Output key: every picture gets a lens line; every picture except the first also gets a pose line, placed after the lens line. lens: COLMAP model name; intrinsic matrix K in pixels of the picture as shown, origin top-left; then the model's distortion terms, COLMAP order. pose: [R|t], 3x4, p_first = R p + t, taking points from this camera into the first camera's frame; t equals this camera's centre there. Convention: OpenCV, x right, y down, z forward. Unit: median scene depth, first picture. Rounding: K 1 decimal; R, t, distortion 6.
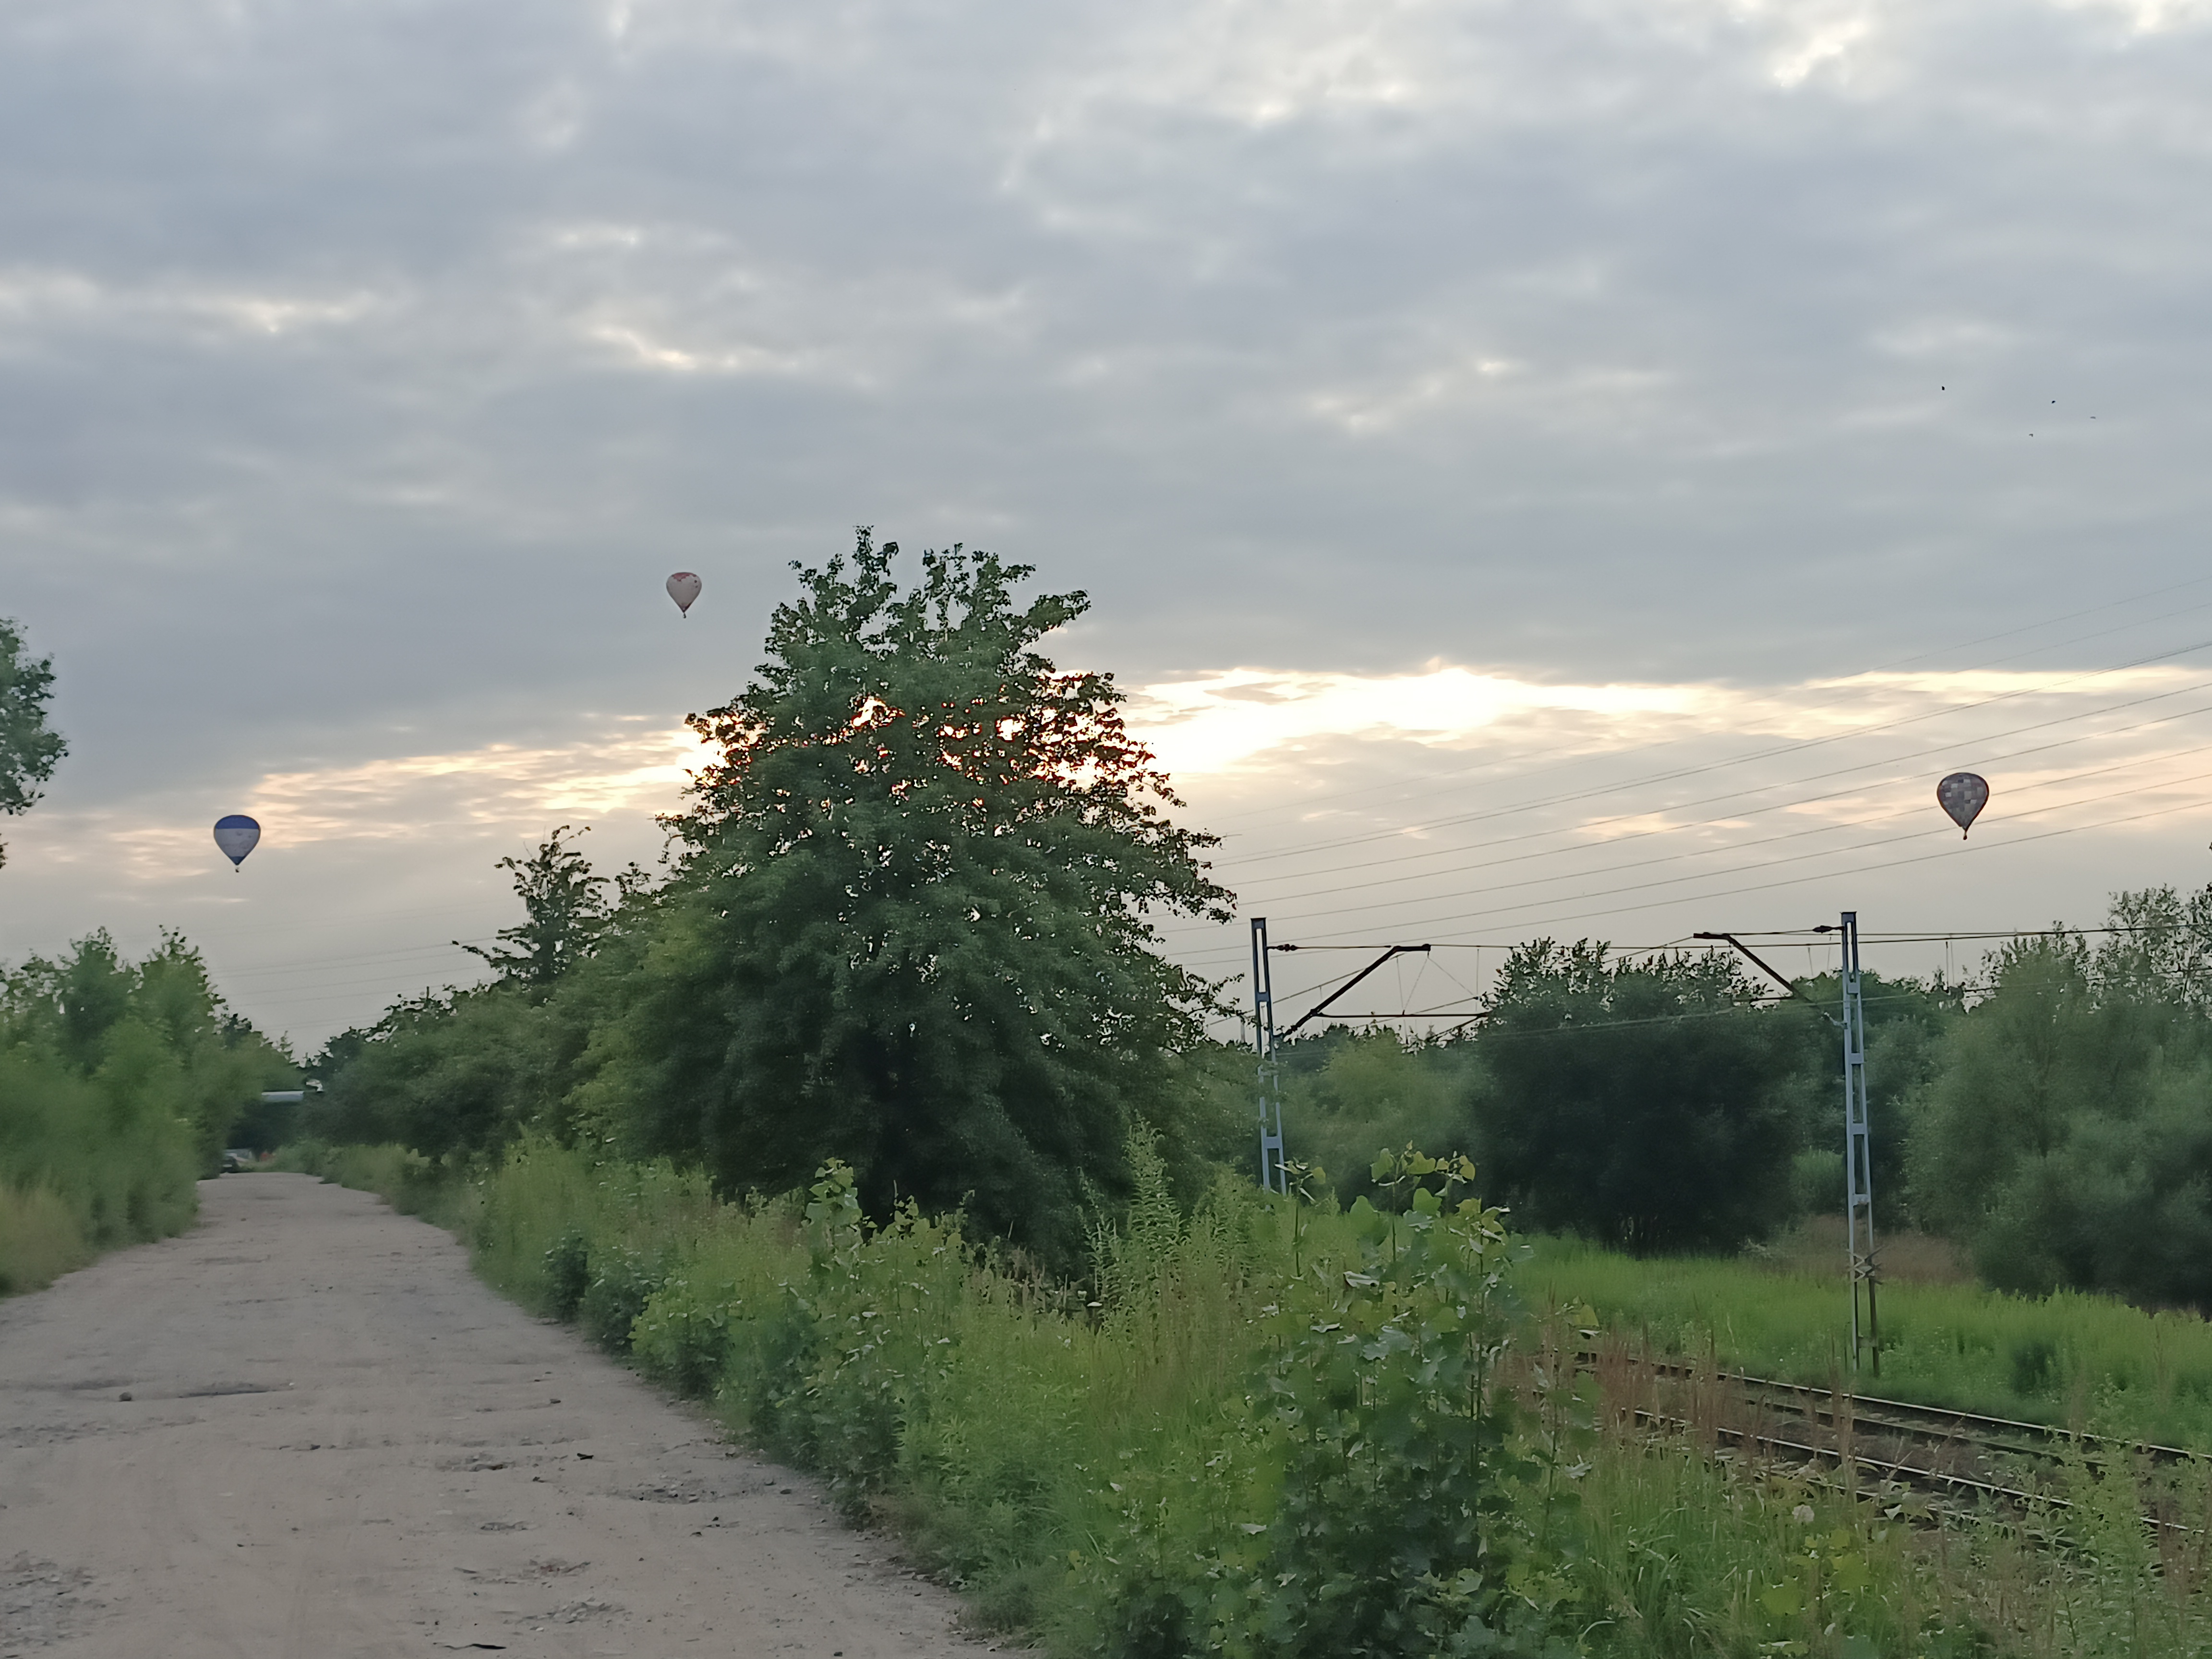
lens RADIAL K [[3216.8, 0, 1108.1], [0, 3216.8, 833.1], [0, 0, 1]] dist [0.098198, 0.000000]
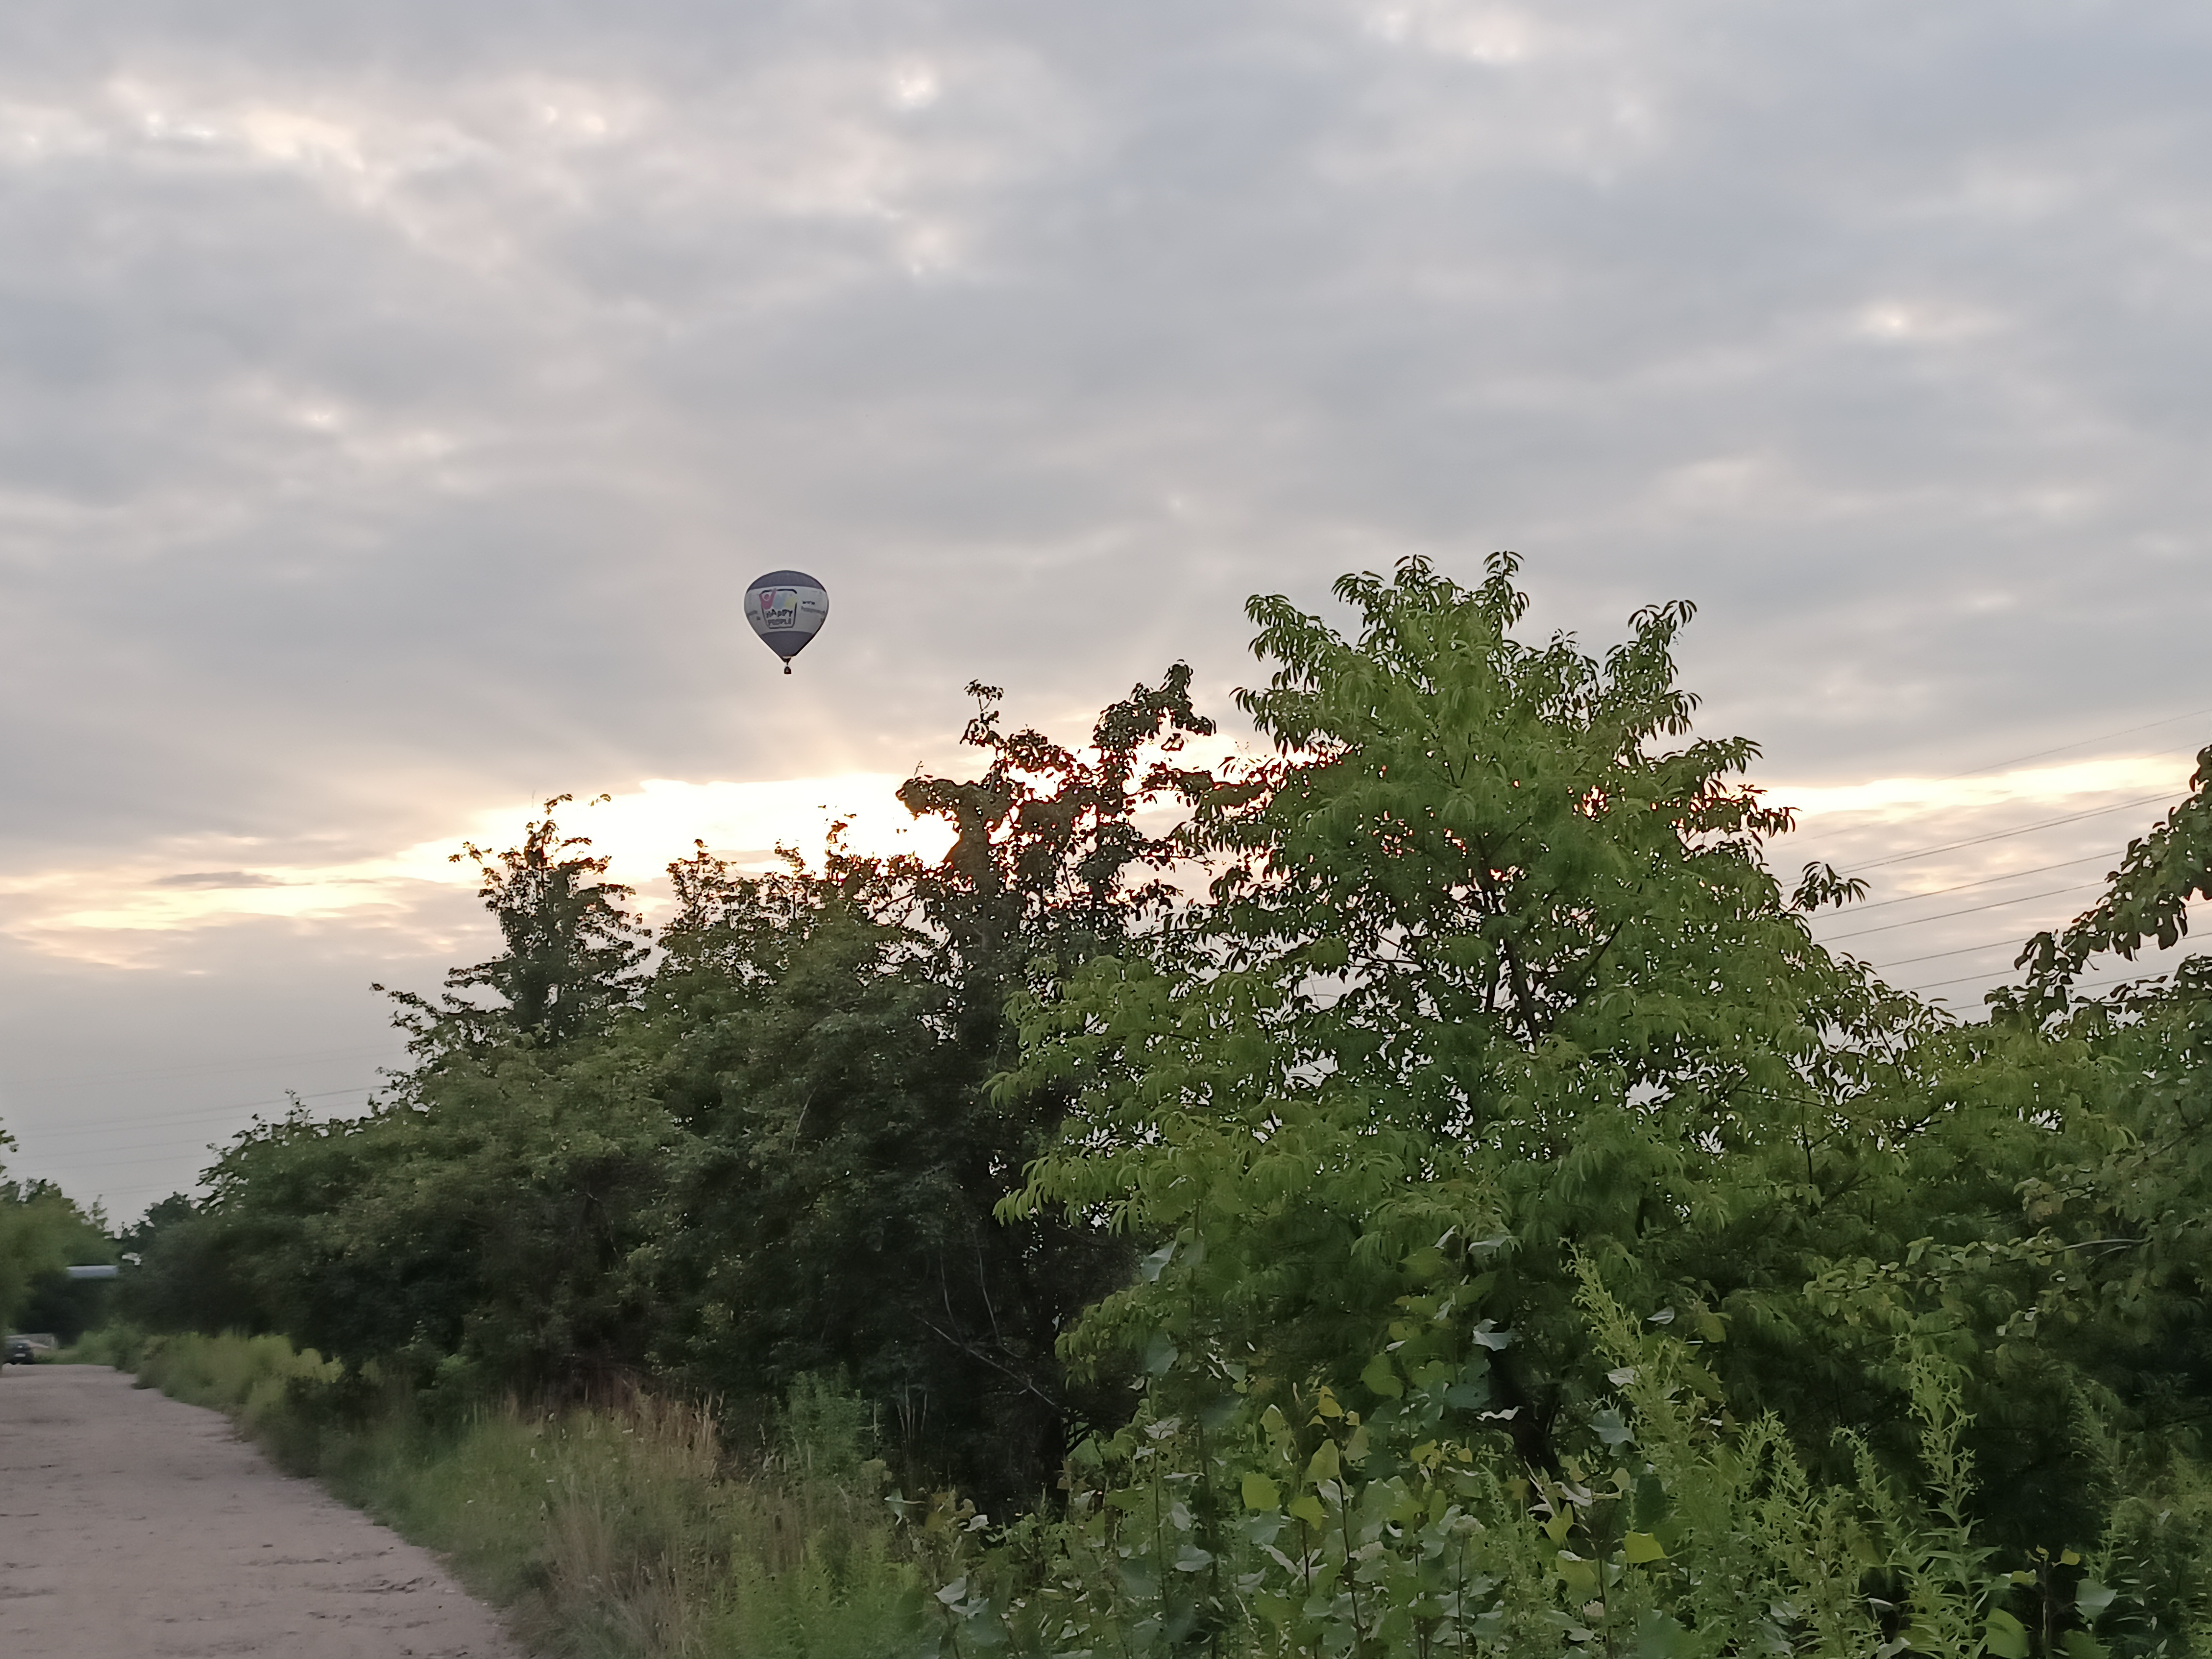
lens RADIAL K [[3216.8, 0, 1104.1], [0, 3216.8, 825.9], [0, 0, 1]] dist [0.098198, 0.000000]
pose [[0.998826, 0.008699, 0.047648, -0.098615], [-0.005971, 0.998351, -0.057098, 0.037208], [-0.048066, 0.056746, 0.997231, 0.407610]]
